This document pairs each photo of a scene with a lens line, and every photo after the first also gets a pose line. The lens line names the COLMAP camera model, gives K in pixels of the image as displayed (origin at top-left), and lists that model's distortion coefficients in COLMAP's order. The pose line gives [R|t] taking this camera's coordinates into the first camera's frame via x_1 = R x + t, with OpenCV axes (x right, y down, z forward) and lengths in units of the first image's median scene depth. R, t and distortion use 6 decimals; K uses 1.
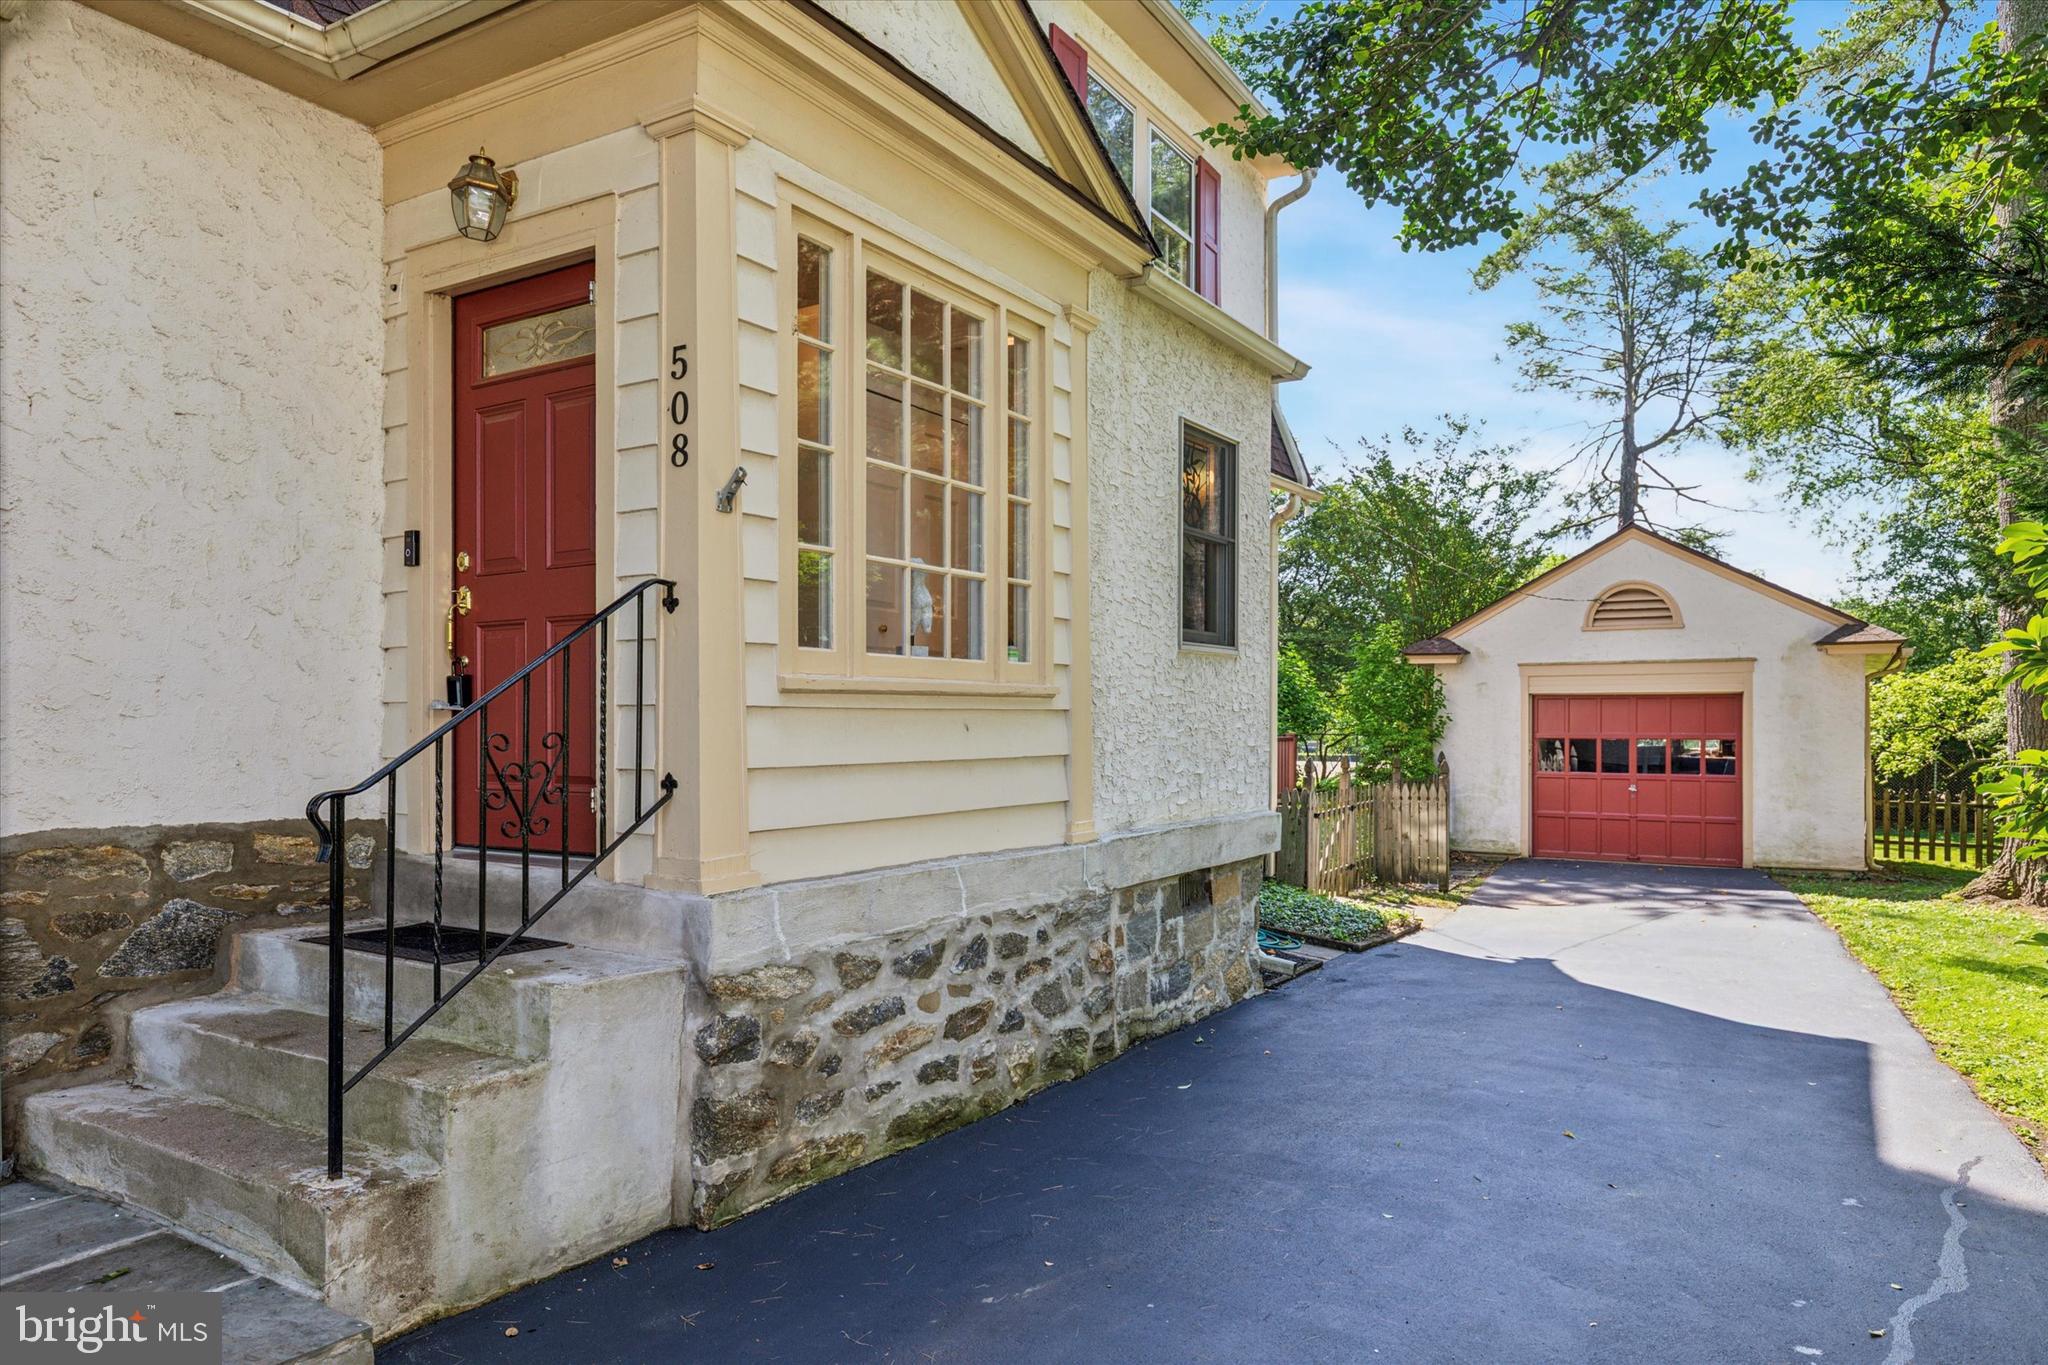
lens RADIAL K [[1295.0, 0, 1021.0], [0, 1295.0, 700.8], [0, 0, 1]] dist [0.003450, 0.001022]
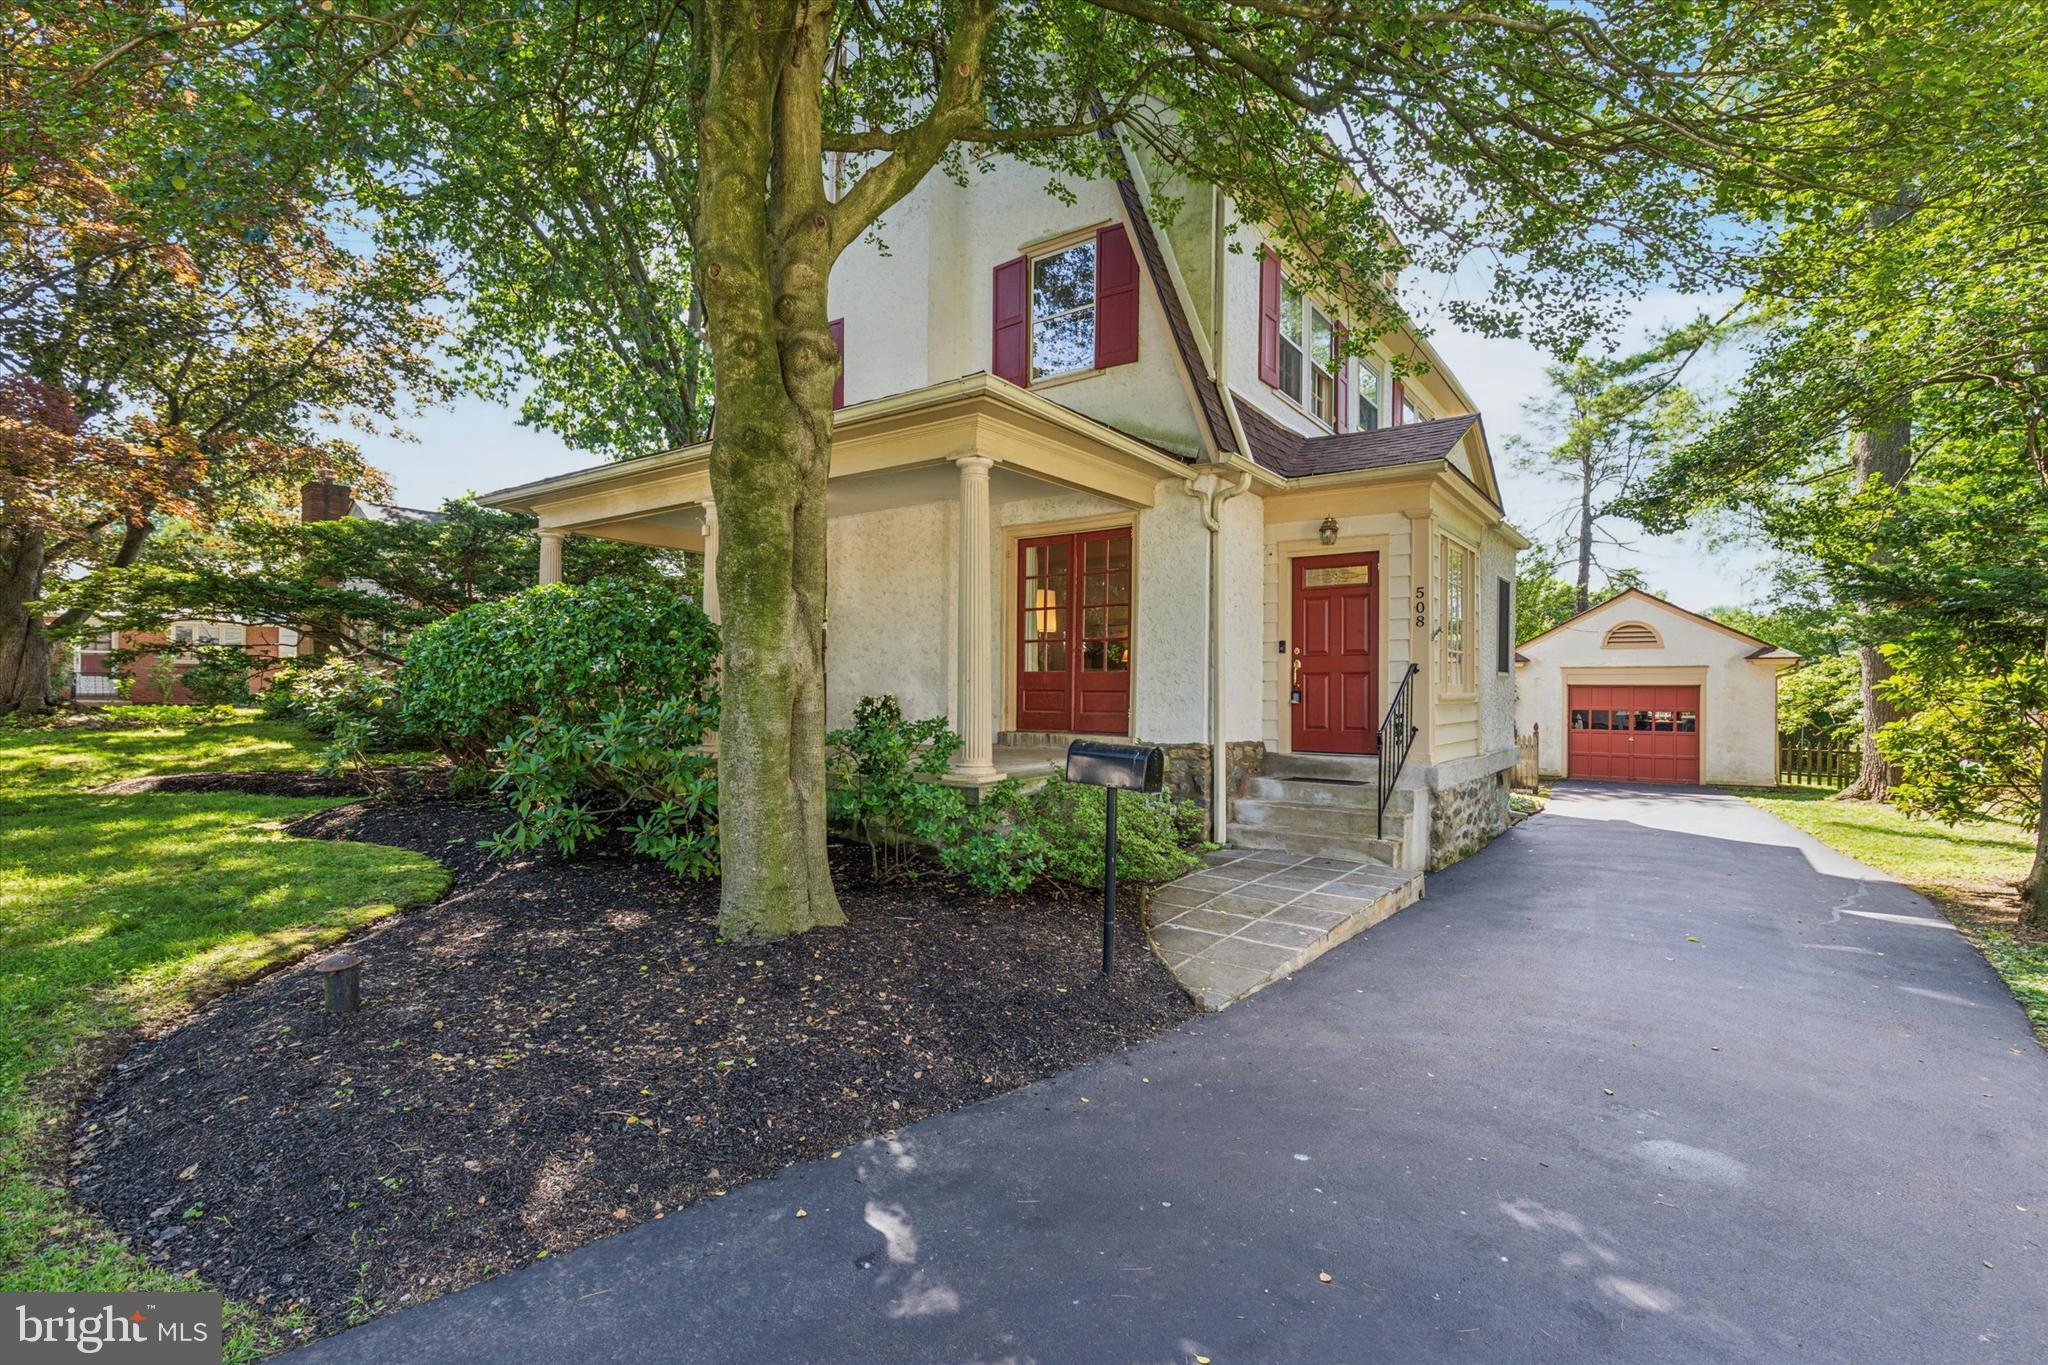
lens RADIAL K [[928.1, 0, 1026.5], [0, 928.1, 676.3], [0, 0, 1]] dist [0.008603, -0.000688]
pose [[0.997588, 0.004856, -0.069237, -0.252666], [-0.004776, 0.999988, 0.001316, -0.014992], [0.069243, -0.000983, 0.997599, -0.306117]]
